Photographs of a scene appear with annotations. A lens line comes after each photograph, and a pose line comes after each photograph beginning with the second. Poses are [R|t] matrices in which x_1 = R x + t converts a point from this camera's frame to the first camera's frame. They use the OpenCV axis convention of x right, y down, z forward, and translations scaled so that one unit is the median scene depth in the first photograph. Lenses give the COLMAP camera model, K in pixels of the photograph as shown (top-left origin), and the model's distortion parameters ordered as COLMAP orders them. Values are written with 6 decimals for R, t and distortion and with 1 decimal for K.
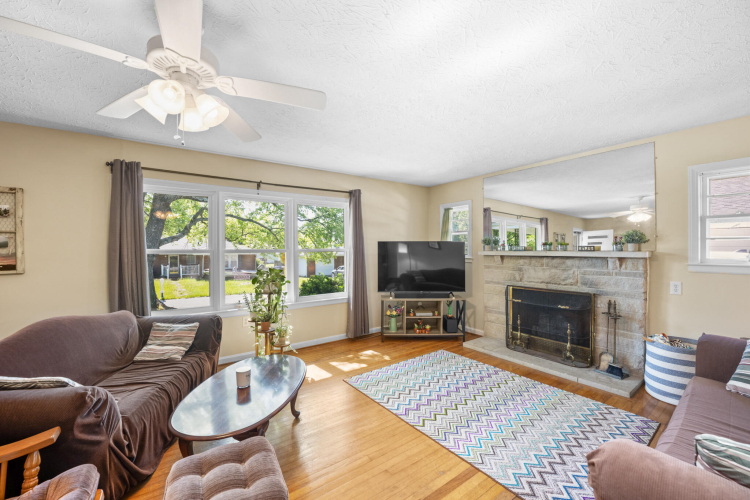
lens RADIAL K [[303.5, 0, 371.7], [0, 303.5, 252.4], [0, 0, 1]] dist [-0.025713, 0.001474]
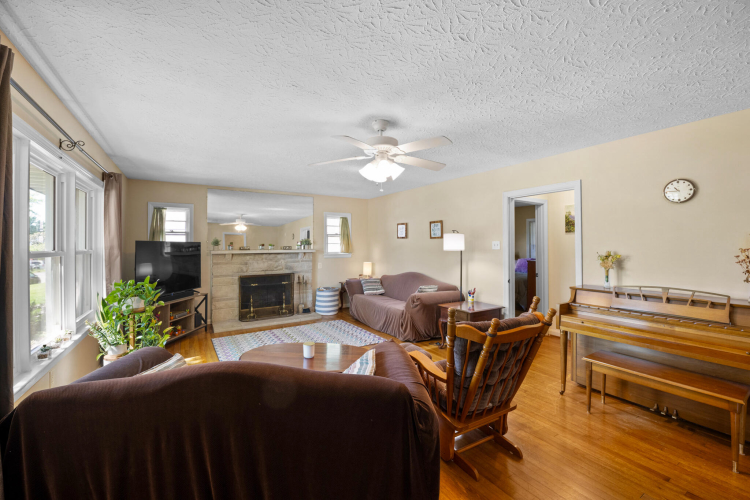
lens RADIAL K [[303.5, 0, 376.7], [0, 303.5, 244.7], [0, 0, 1]] dist [-0.025713, 0.001474]
pose [[0.047923, 0.004427, 0.998841, -0.859639], [0.014812, 0.999877, -0.005143, -0.012735], [-0.998741, 0.015041, 0.047851, 0.330046]]
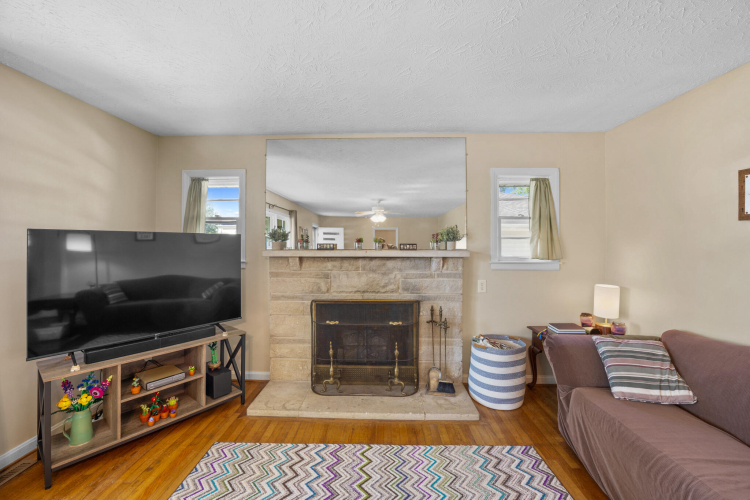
lens RADIAL K [[303.5, 0, 373.9], [0, 303.5, 241.6], [0, 0, 1]] dist [-0.025713, 0.001474]
pose [[0.602072, 0.010671, 0.798370, -0.013771], [0.005212, 0.999837, -0.017294, -0.011426], [-0.798424, 0.014573, 0.601919, 0.474296]]
